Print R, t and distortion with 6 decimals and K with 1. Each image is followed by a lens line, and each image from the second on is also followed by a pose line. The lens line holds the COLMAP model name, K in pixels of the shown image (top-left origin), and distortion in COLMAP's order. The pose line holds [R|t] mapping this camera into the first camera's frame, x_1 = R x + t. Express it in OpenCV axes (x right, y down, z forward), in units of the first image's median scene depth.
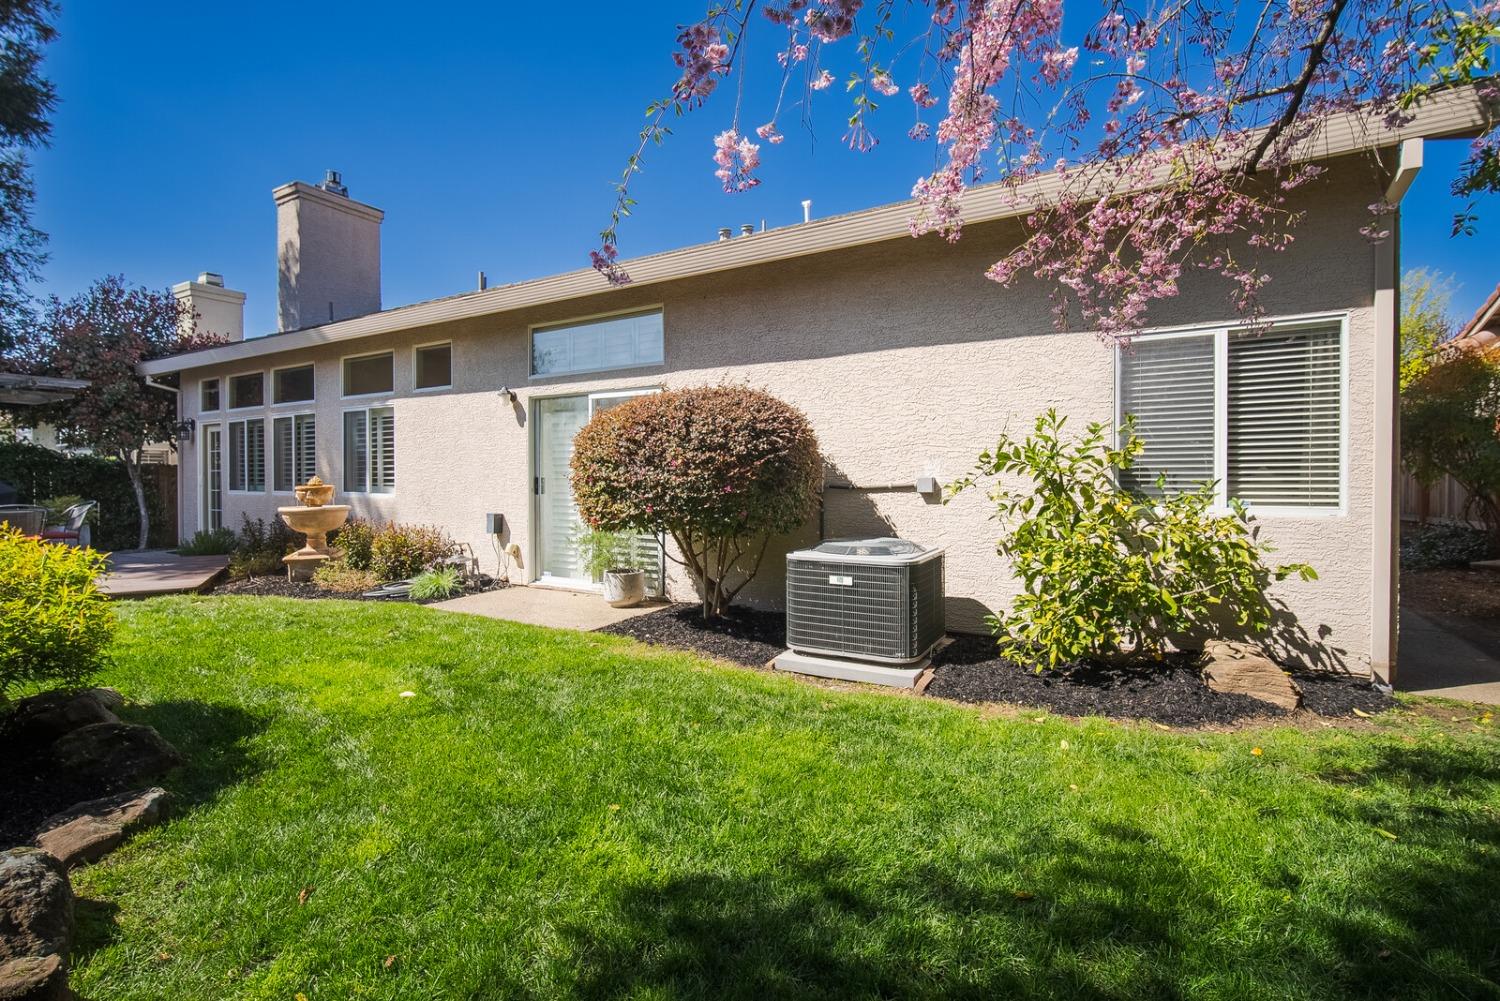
lens RADIAL K [[677.6, 0, 739.8], [0, 677.6, 491.5], [0, 0, 1]] dist [0.003106, 0.000602]
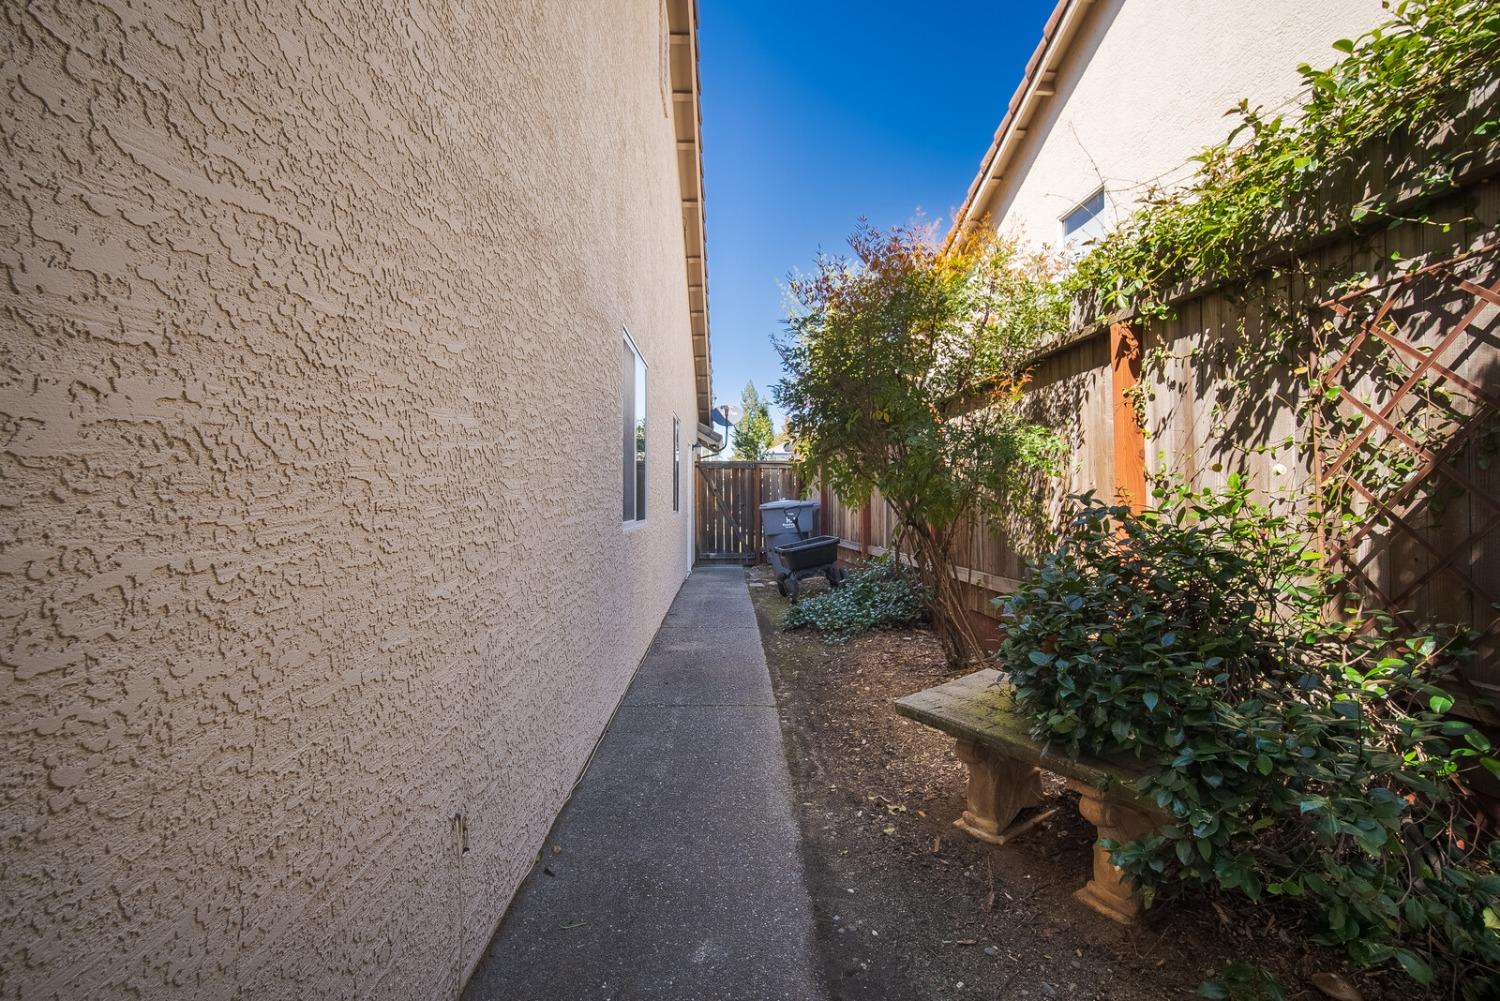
lens RADIAL K [[677.6, 0, 749.7], [0, 677.6, 502.5], [0, 0, 1]] dist [0.003106, 0.000602]
pose [[0.833356, -0.000700, 0.552737, 0.562330], [0.009149, 0.999880, -0.012528, -0.004217], [-0.552661, 0.015497, 0.833262, 0.514052]]
